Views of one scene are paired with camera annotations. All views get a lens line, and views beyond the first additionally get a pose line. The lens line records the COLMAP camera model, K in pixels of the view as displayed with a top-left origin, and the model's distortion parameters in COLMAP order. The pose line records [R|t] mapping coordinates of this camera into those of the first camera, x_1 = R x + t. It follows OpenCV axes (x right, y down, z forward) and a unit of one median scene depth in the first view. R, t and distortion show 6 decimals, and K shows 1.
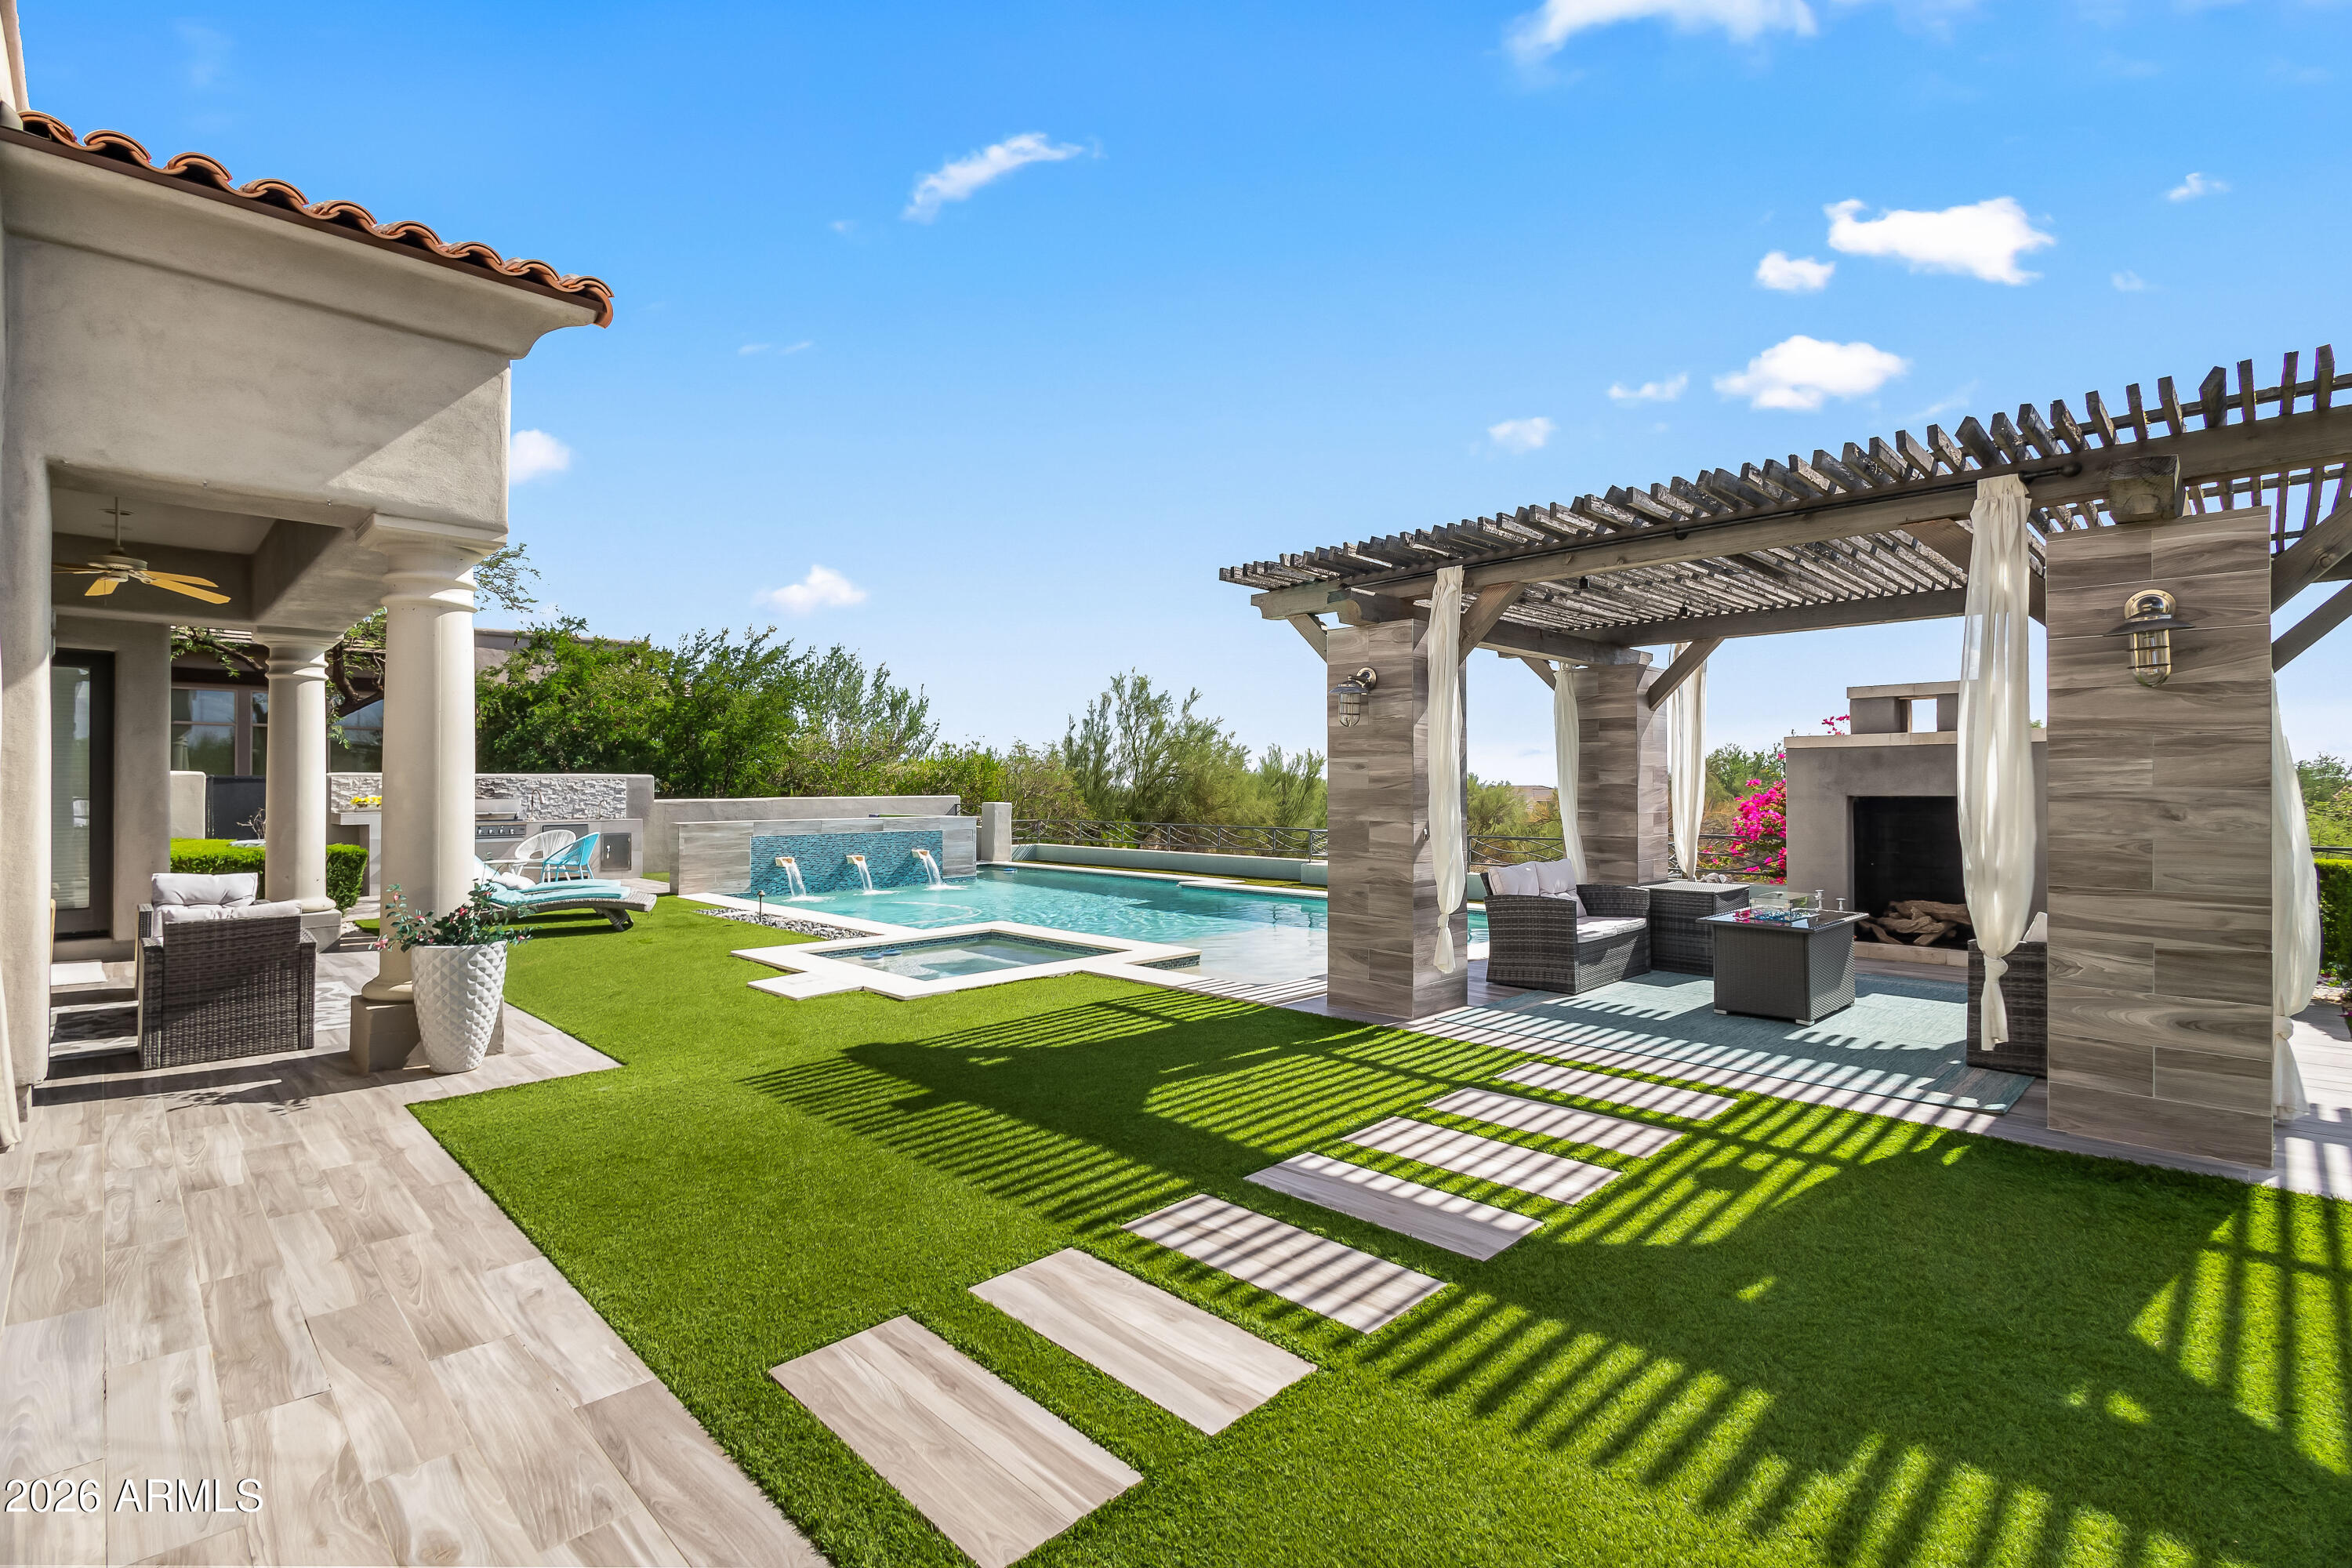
lens RADIAL K [[1074.5, 0, 1173.1], [0, 1074.5, 784.5], [0, 0, 1]] dist [0.000526, -0.000591]
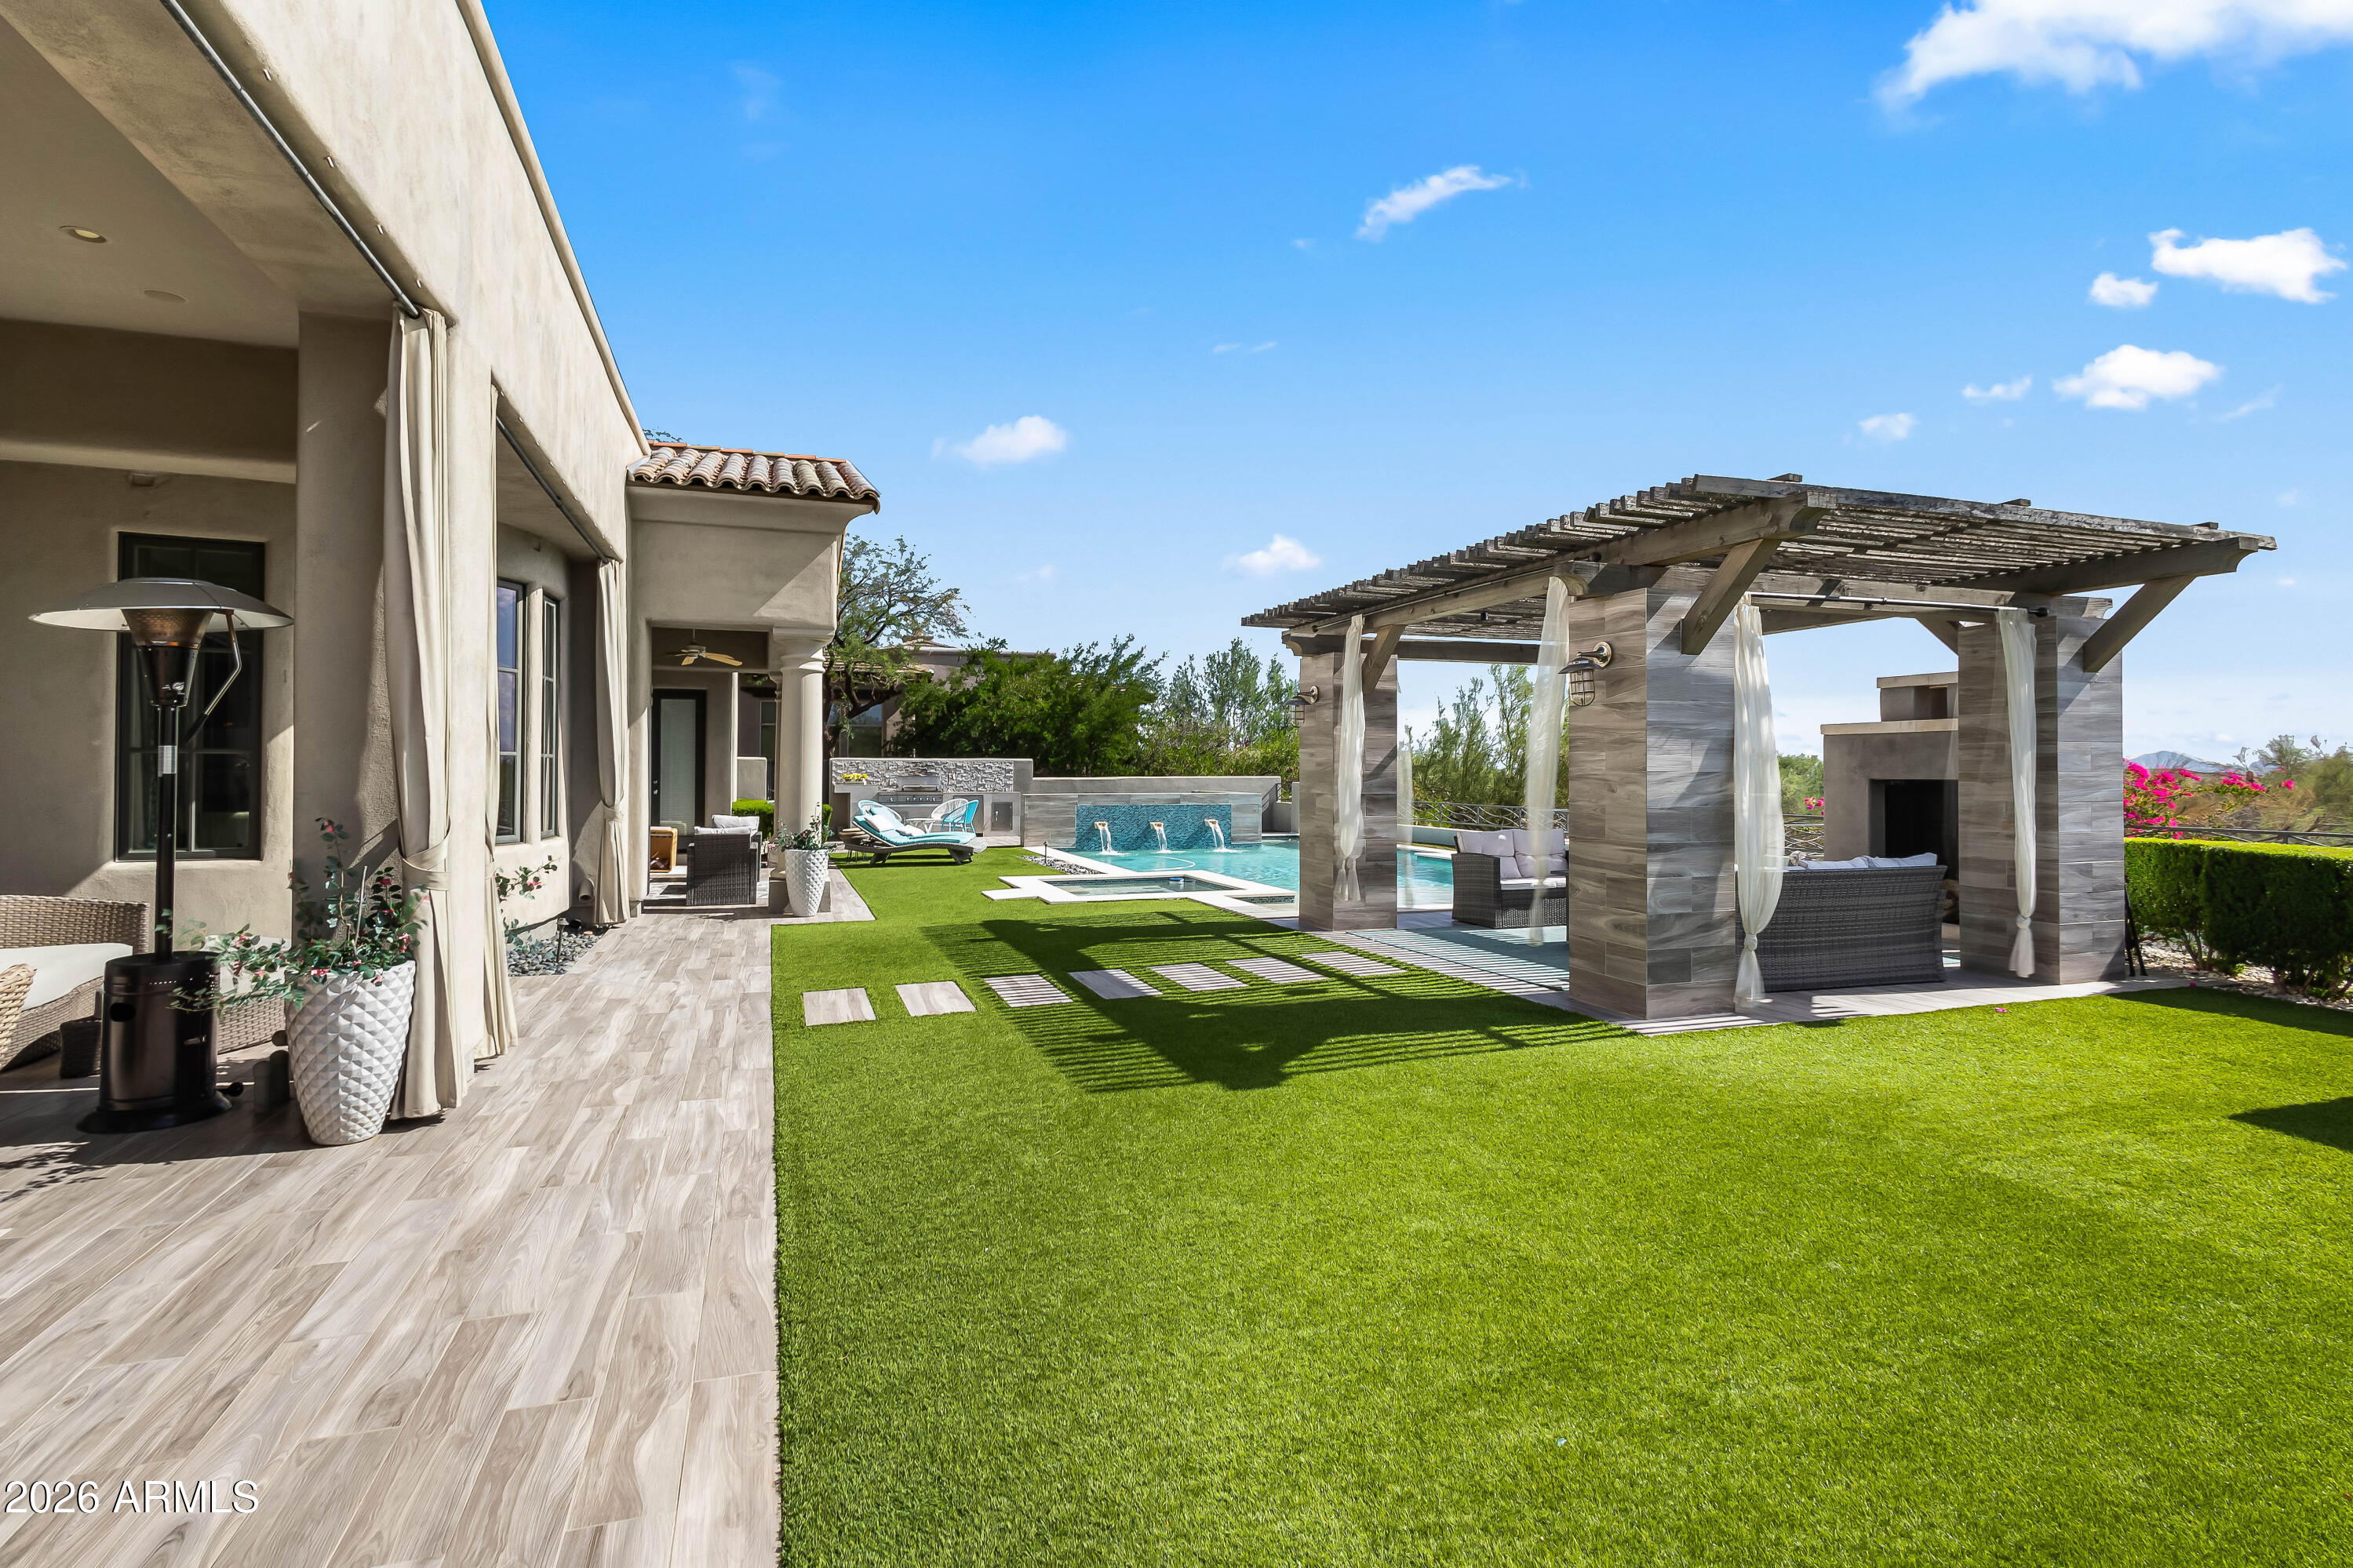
lens RADIAL K [[1074.3, 0, 1126.8], [0, 1074.3, 759.3], [0, 0, 1]] dist [0.003126, 0.000028]
pose [[0.899297, -0.000358, -0.437338, 0.489614], [-0.002603, 0.999978, -0.006171, -0.001338], [0.437330, 0.006688, 0.899276, -0.336737]]
